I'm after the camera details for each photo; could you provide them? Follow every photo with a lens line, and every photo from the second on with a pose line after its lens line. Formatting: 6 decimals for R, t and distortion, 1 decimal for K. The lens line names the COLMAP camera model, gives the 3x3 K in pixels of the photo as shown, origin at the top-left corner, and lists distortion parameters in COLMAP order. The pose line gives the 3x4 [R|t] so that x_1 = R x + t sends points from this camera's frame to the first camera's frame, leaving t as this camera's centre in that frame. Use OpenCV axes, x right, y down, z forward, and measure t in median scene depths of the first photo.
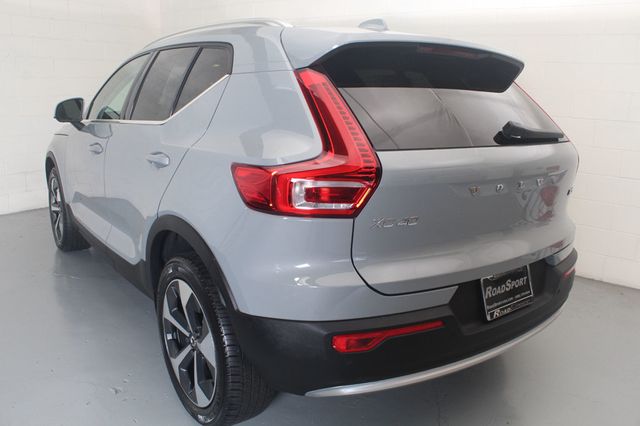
lens RADIAL K [[616.5, 0, 321.3], [0, 616.5, 216.5], [0, 0, 1]] dist [-0.179746, 0.000000]
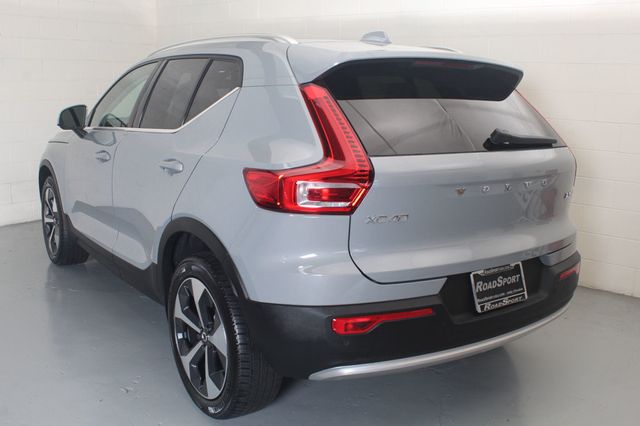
lens RADIAL K [[818.9, 0, 317.3], [0, 818.9, 207.4], [0, 0, 1]] dist [-0.286115, 0.000000]
pose [[0.999498, -0.002777, -0.031553, 0.031707], [0.001179, 0.998721, -0.050551, 0.052954], [0.031653, 0.050489, 0.998223, -0.423439]]
